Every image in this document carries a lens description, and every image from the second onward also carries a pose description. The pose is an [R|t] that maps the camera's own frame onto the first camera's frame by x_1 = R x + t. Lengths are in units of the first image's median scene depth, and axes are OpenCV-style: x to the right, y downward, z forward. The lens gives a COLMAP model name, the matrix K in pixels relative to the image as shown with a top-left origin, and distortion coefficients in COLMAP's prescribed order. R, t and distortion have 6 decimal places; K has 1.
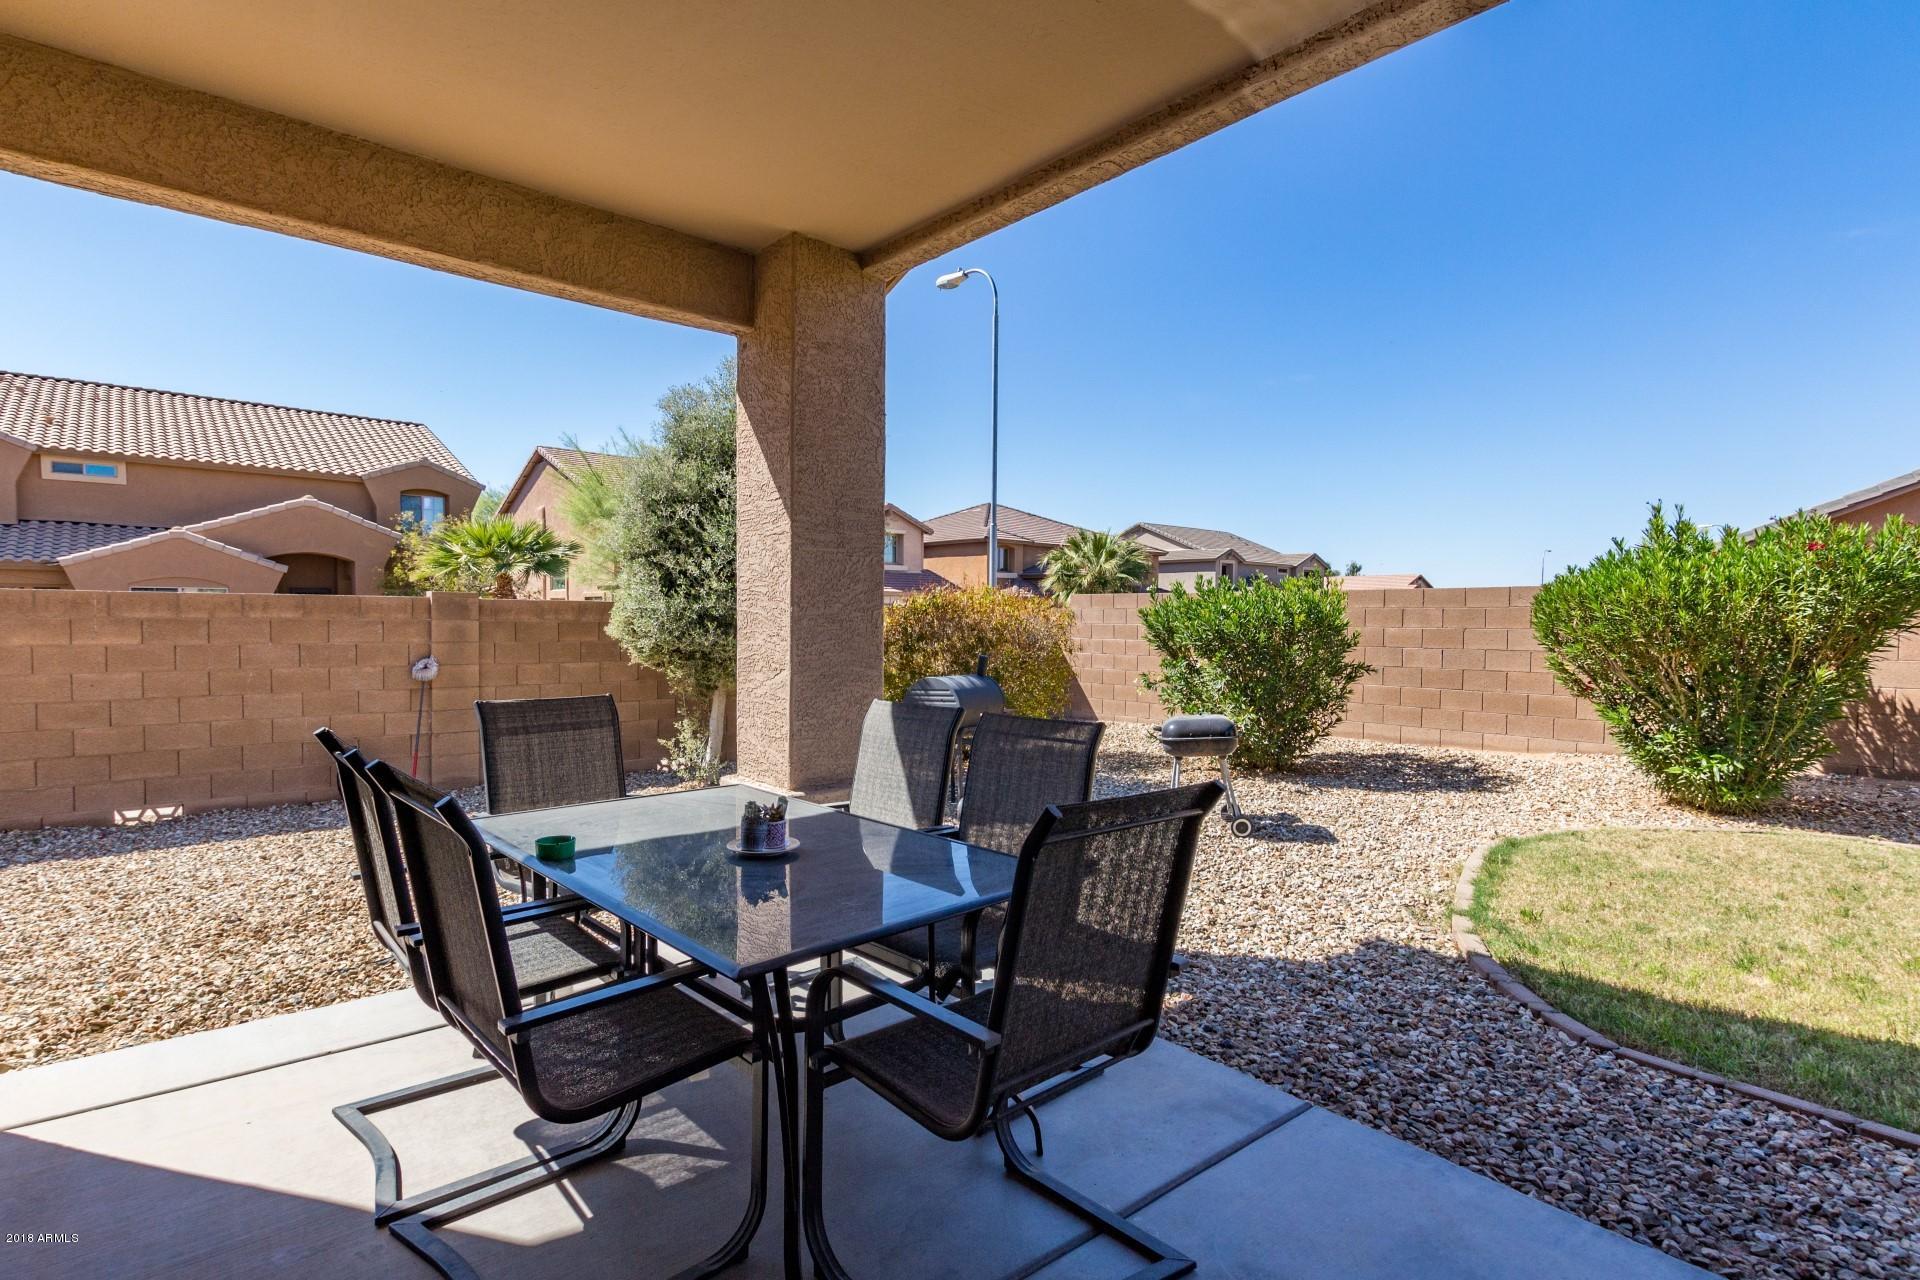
lens RADIAL K [[922.6, 0, 960.0], [0, 922.6, 640.0], [0, 0, 1]] dist [-0.001628, -0.000378]
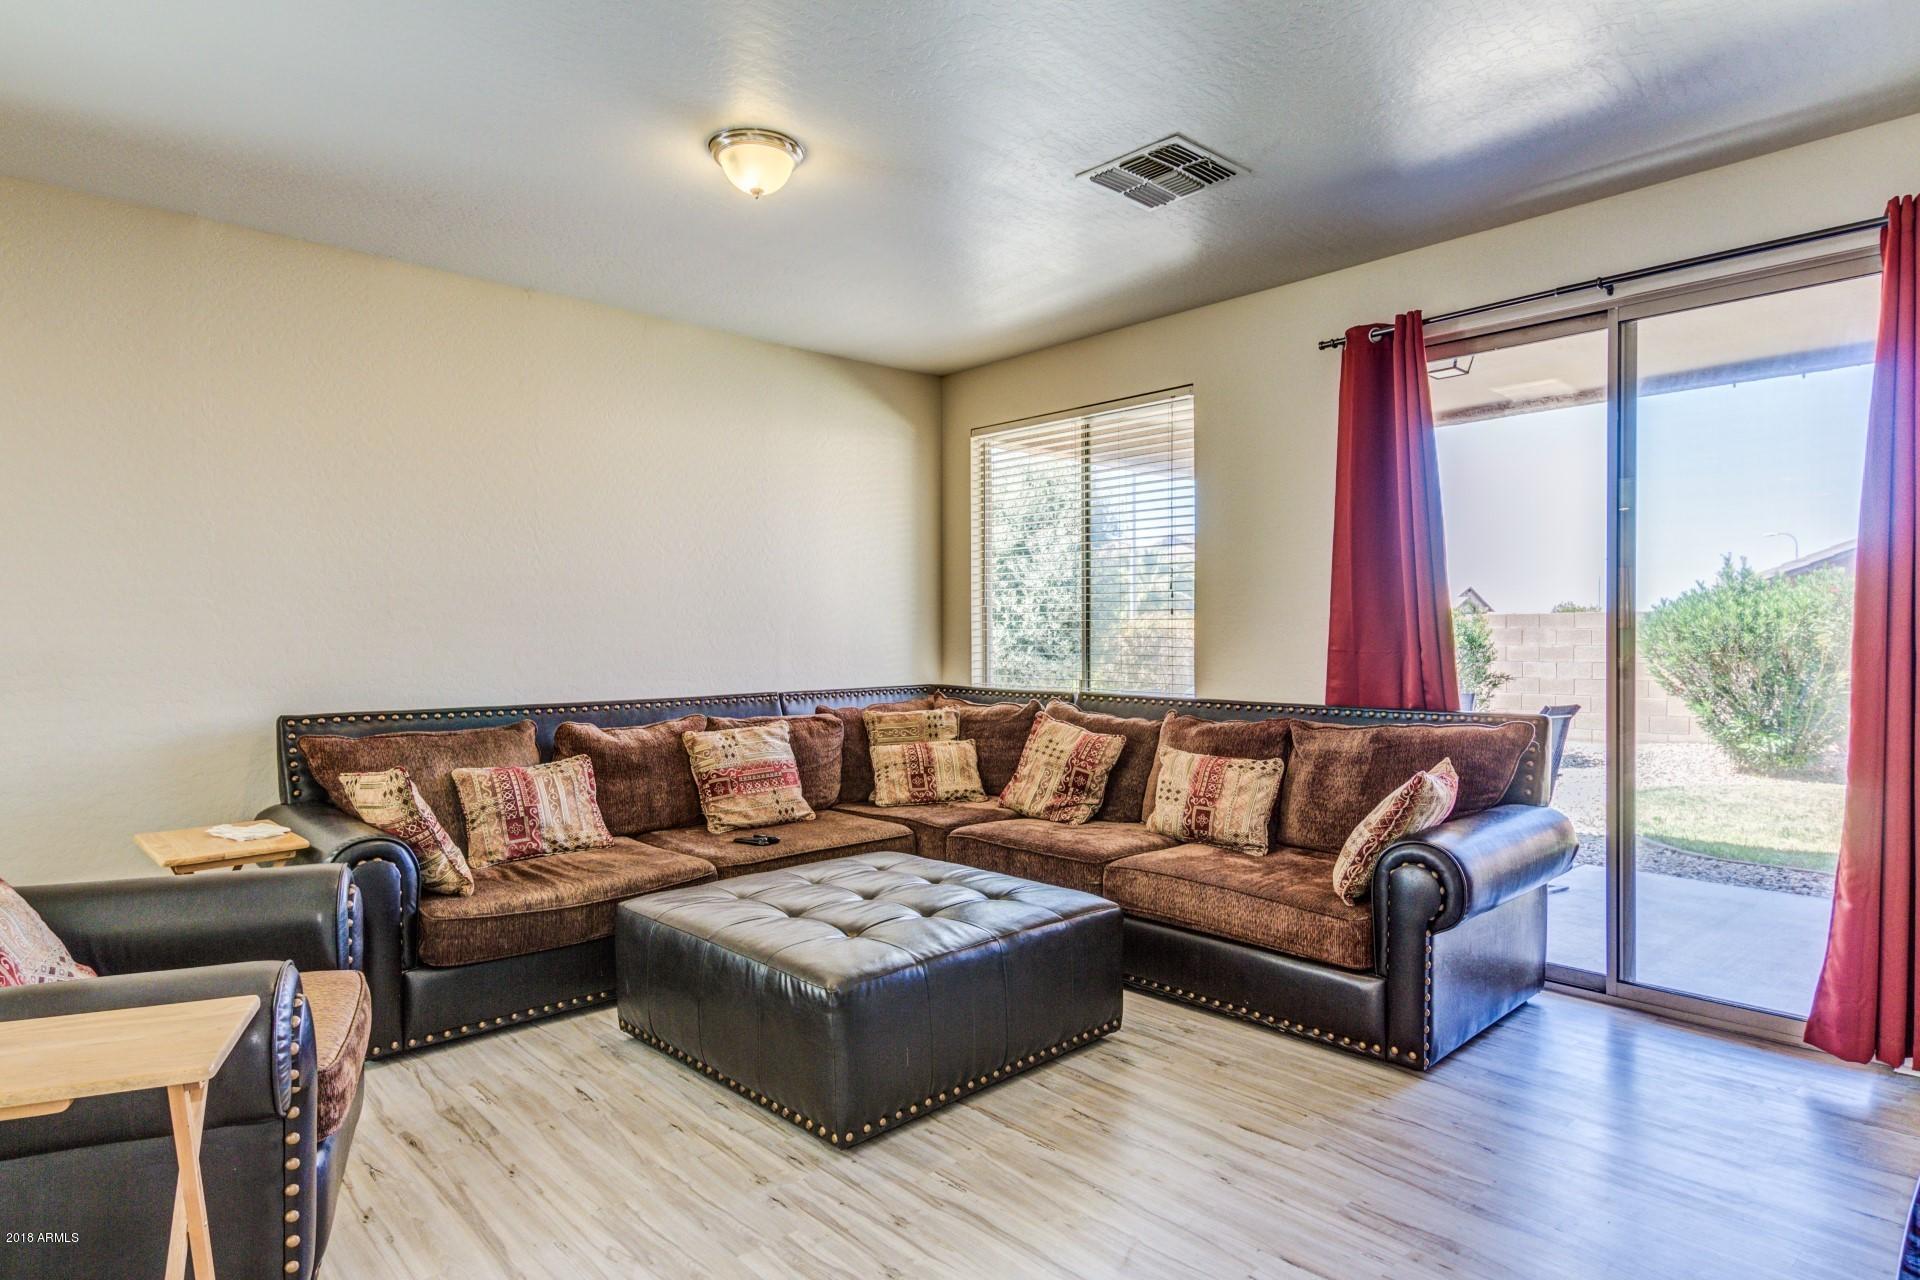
lens RADIAL K [[1062.1, 0, 960.0], [0, 1062.1, 640.0], [0, 0, 1]] dist [0.002771, 0.000729]
pose [[0.999644, -0.008804, 0.025191, -0.460249], [0.009333, 0.999737, -0.020934, 0.002813], [-0.025000, 0.021162, 0.999463, -0.597038]]
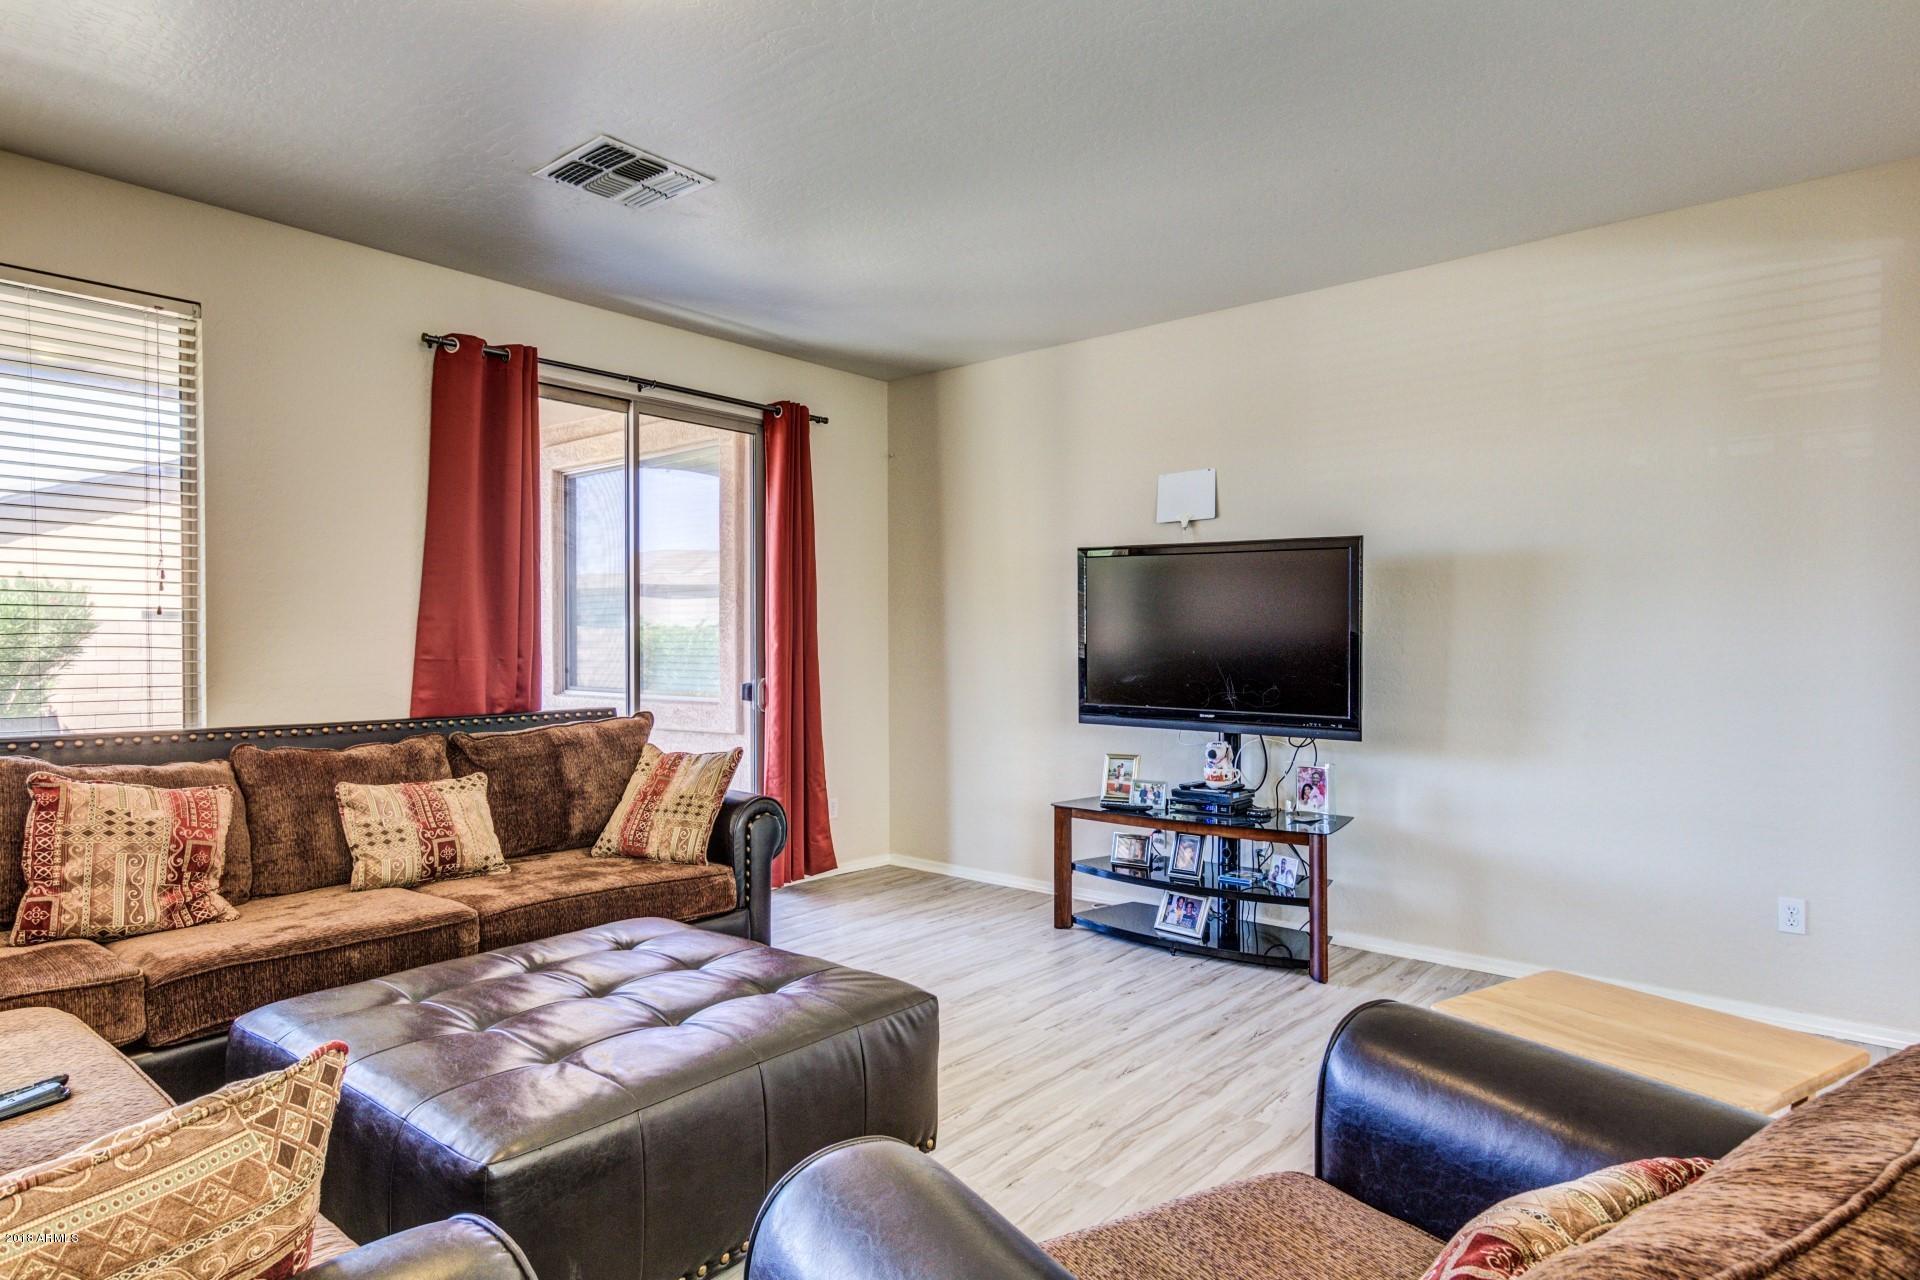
lens RADIAL K [[1084.7, 0, 960.0], [0, 1084.7, 640.0], [0, 0, 1]] dist [-0.001165, -0.000139]
pose [[-0.148056, -0.005196, 0.988965, -0.863889], [0.024460, 0.999661, 0.008914, -0.010867], [-0.988676, 0.025510, -0.147879, -0.191431]]
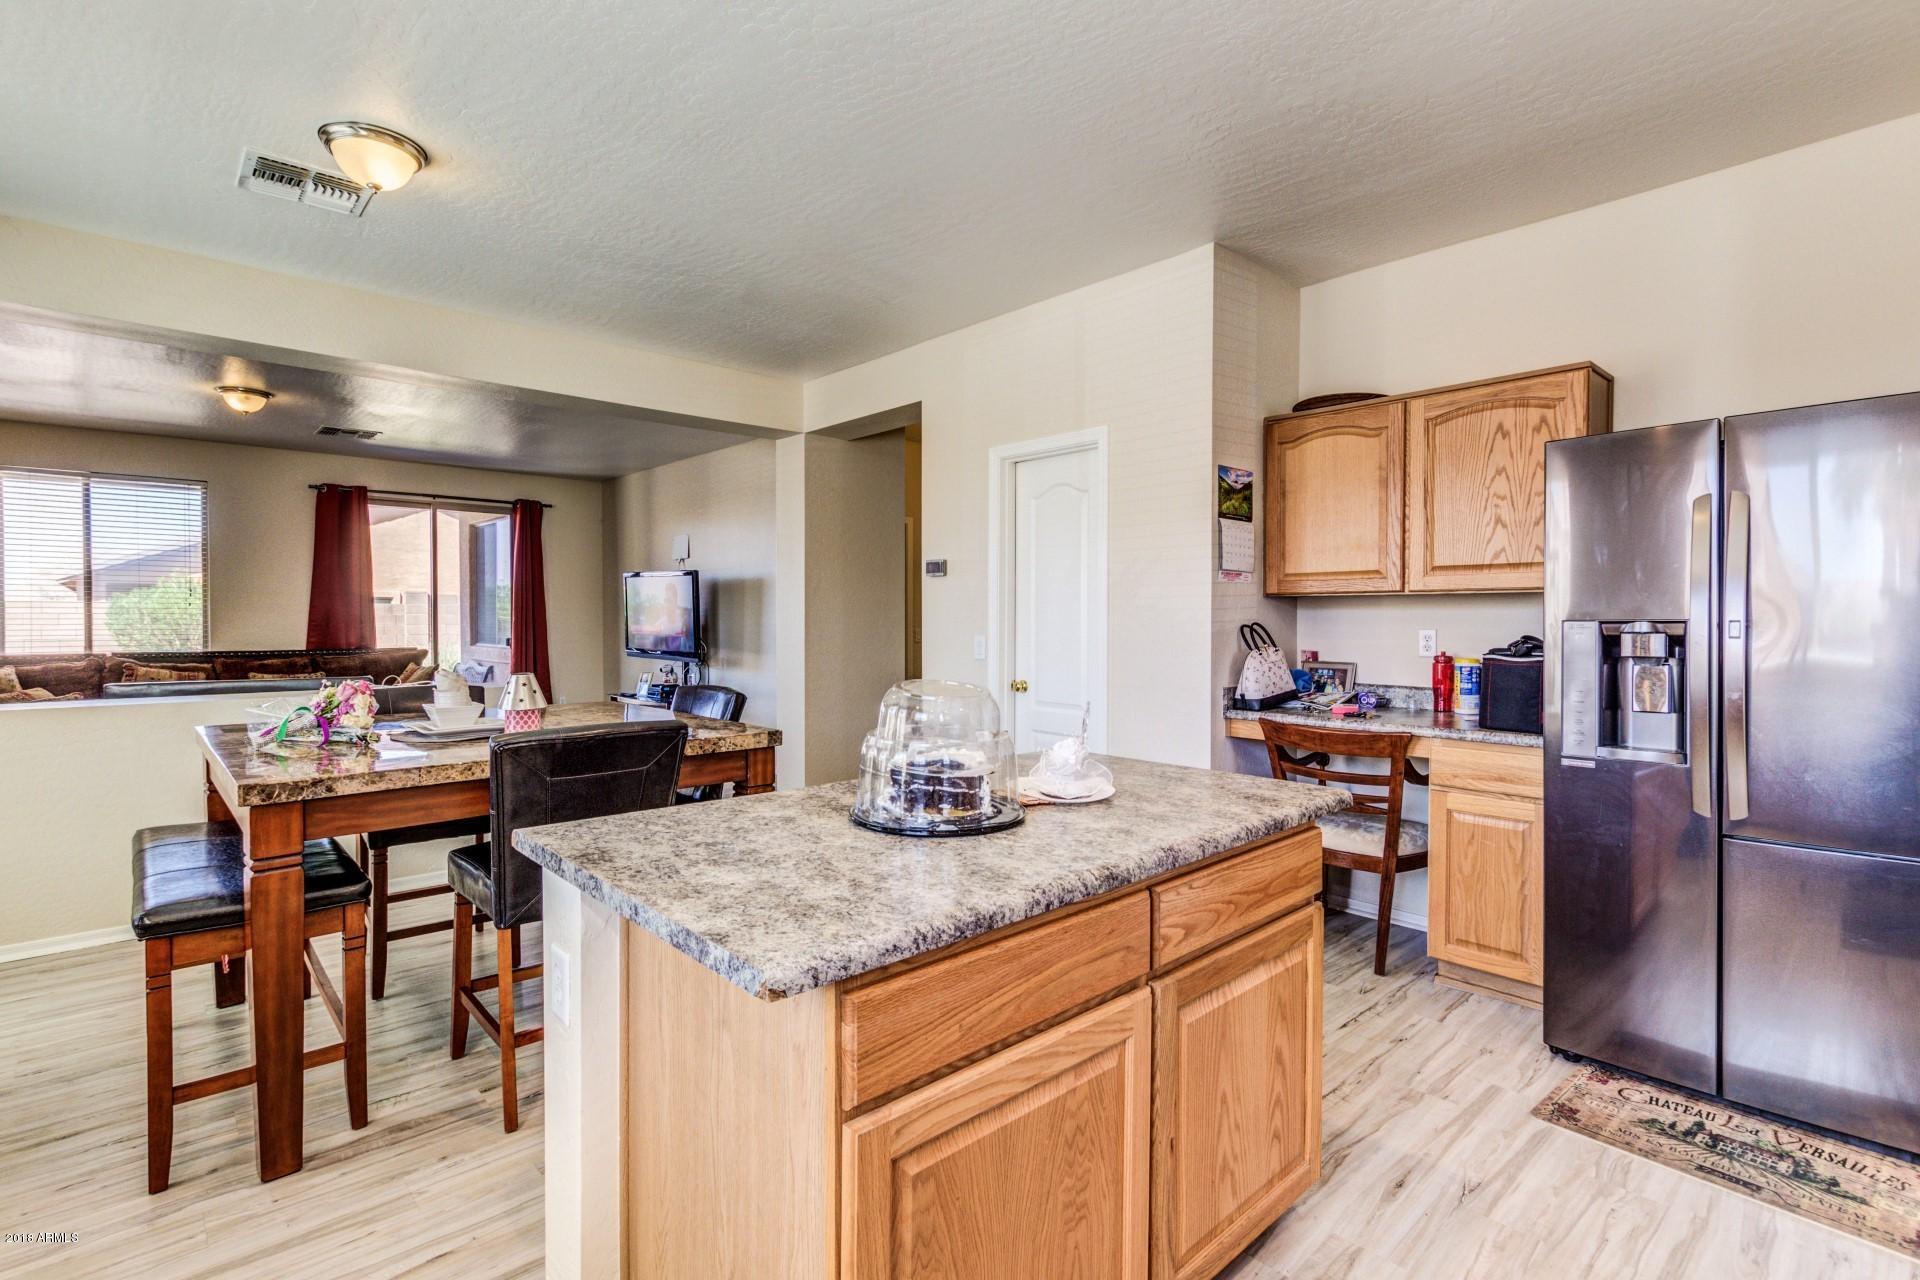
lens RADIAL K [[889.3, 0, 956.2], [0, 889.3, 611.2], [0, 0, 1]] dist [0.000574, 0.000187]
pose [[-0.025212, 0.001173, 0.999681, -1.384159], [0.023327, 0.999728, -0.000585, 0.001151], [-0.999410, 0.023304, -0.025232, -0.781750]]
